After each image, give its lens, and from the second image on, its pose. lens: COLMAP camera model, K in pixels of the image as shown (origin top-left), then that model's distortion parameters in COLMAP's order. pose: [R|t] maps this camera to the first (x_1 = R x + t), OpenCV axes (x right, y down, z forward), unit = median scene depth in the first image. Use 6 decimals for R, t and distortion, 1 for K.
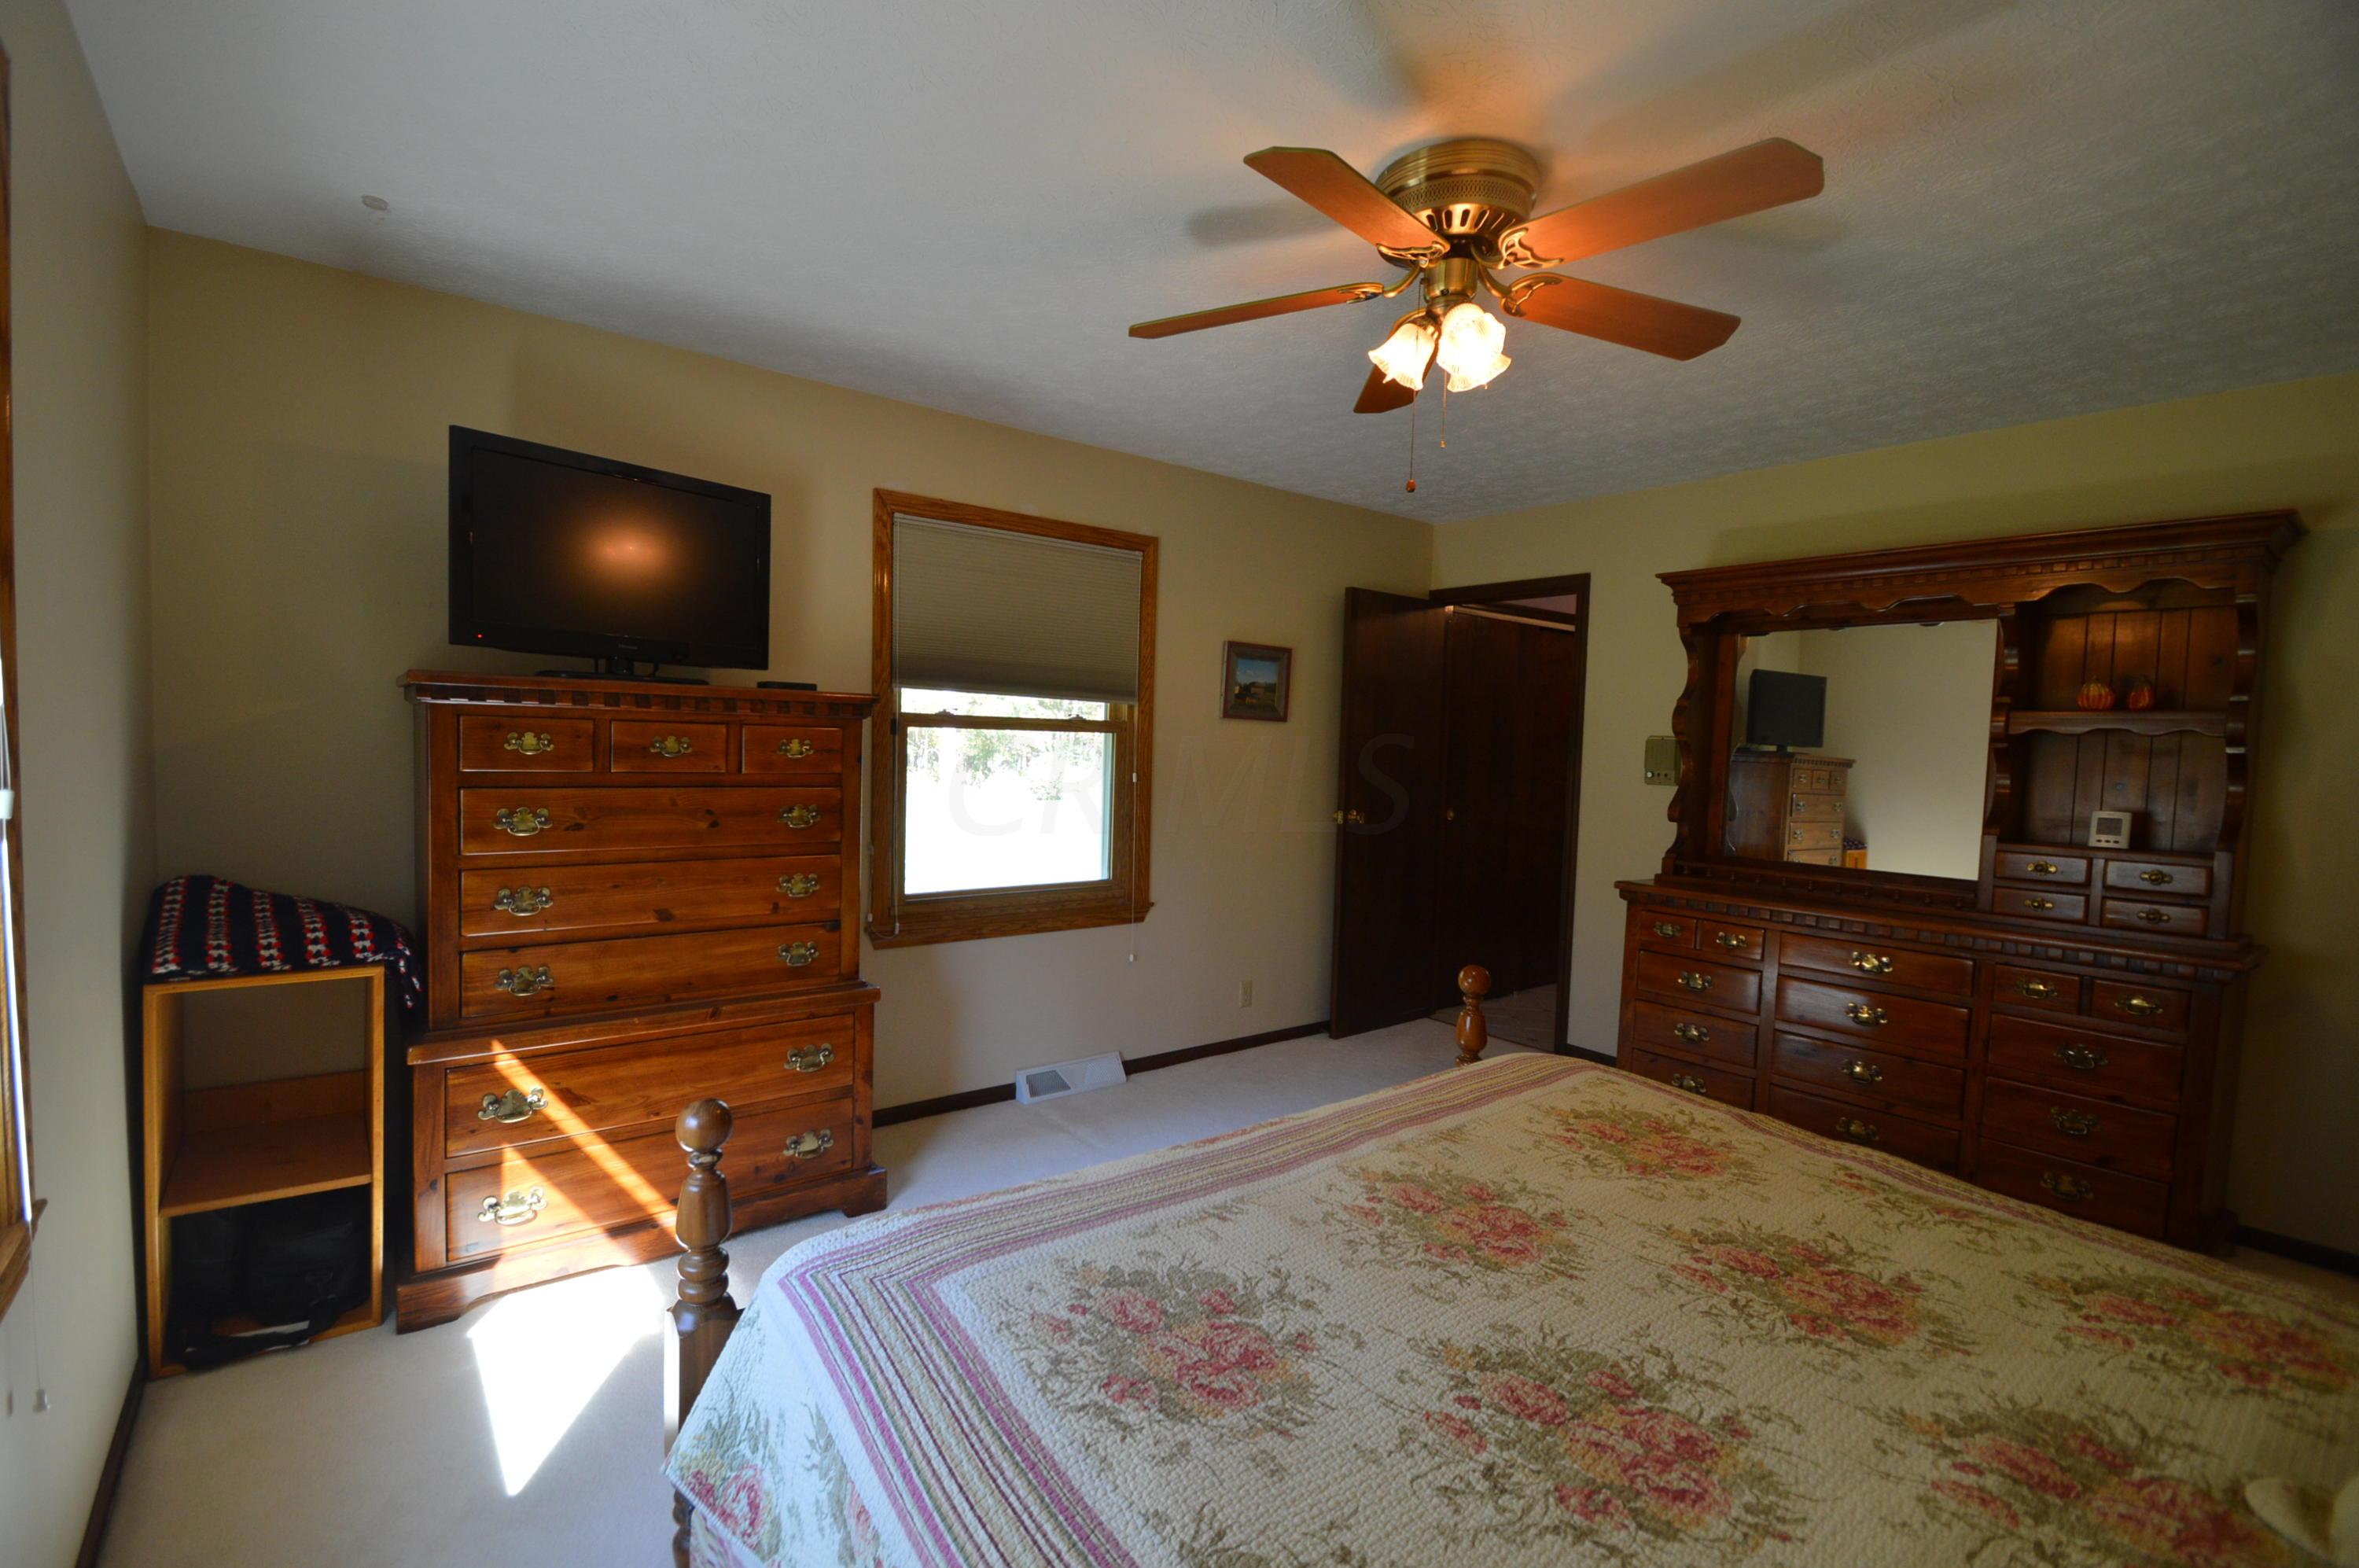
lens RADIAL K [[1044.7, 0, 1166.3], [0, 1044.7, 782.5], [0, 0, 1]] dist [0.001069, -0.005033]
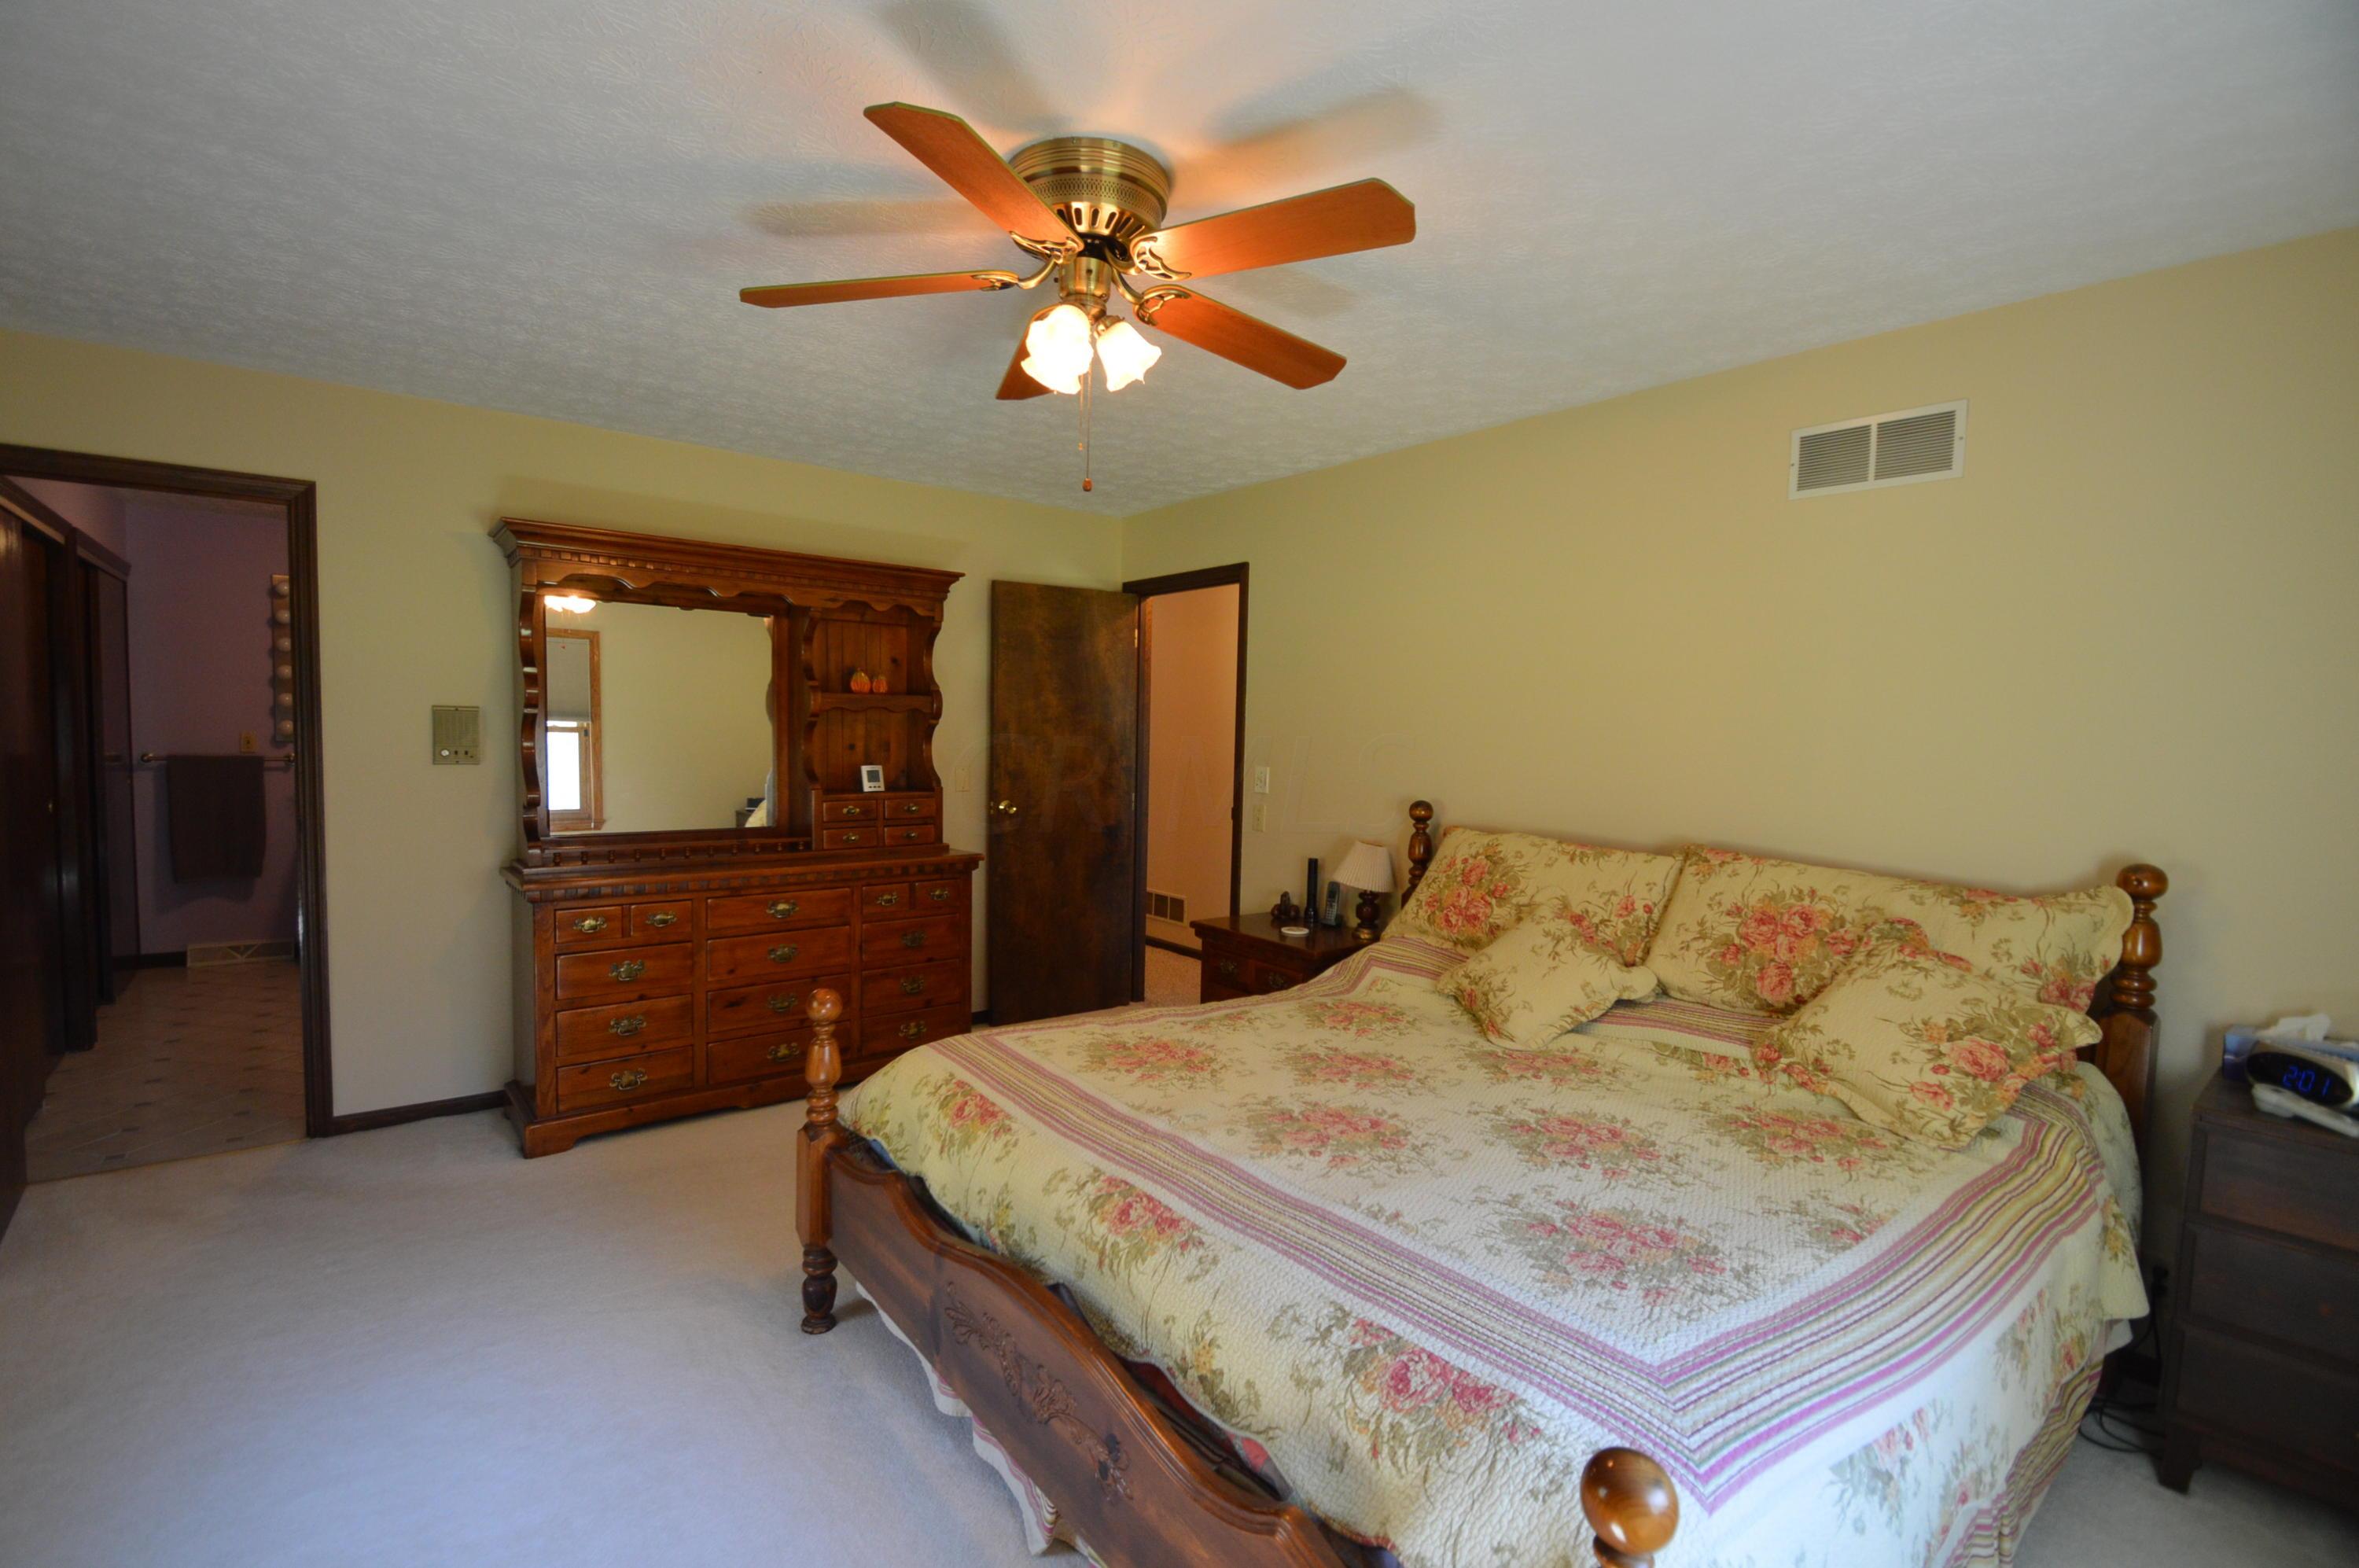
lens RADIAL K [[1044.7, 0, 1094.0], [0, 1044.7, 802.2], [0, 0, 1]] dist [0.001069, -0.005033]
pose [[0.033453, -0.102379, 0.994183, -1.099870], [0.017772, 0.994643, 0.101828, -0.136590], [-0.999282, 0.014262, 0.035093, 1.417416]]
